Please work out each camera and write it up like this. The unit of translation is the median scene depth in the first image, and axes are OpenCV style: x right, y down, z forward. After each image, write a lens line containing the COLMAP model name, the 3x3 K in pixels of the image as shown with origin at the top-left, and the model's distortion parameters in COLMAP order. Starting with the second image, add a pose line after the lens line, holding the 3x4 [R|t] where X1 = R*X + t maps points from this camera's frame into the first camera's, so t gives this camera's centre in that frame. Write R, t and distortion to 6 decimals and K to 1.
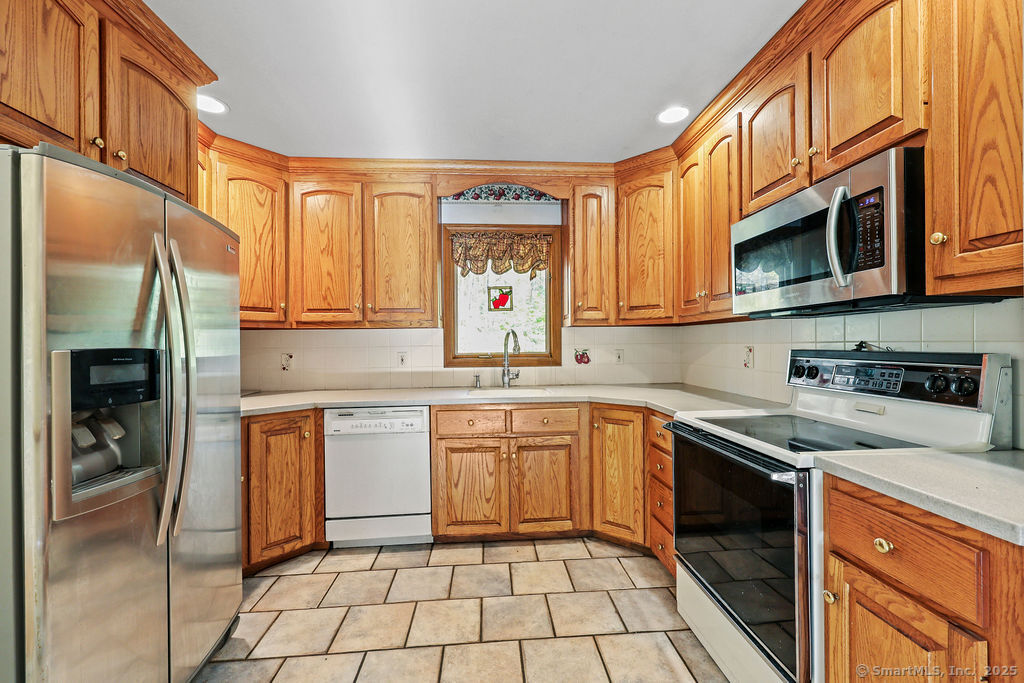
lens RADIAL K [[415.7, 0, 515.1], [0, 415.7, 344.5], [0, 0, 1]] dist [0.000090, -0.000048]
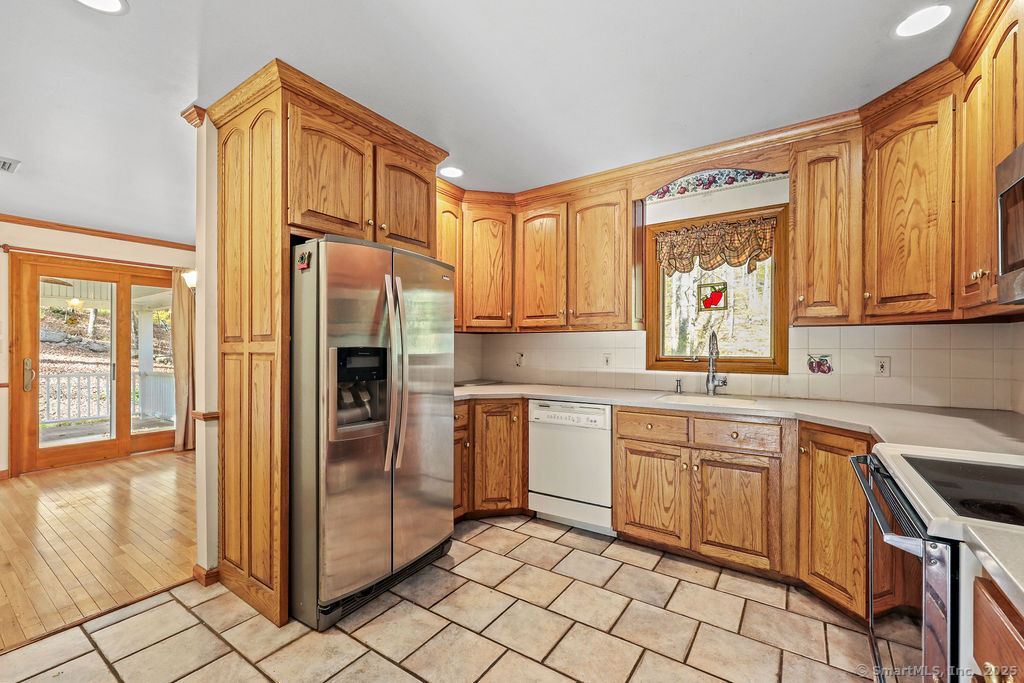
lens RADIAL K [[421.0, 0, 518.3], [0, 421.0, 348.6], [0, 0, 1]] dist [0.001019, 0.000047]
pose [[0.787176, 0.014087, -0.616568, 0.262130], [-0.010177, 0.999900, 0.009852, -0.003132], [0.616645, -0.001480, 0.787240, 0.021850]]
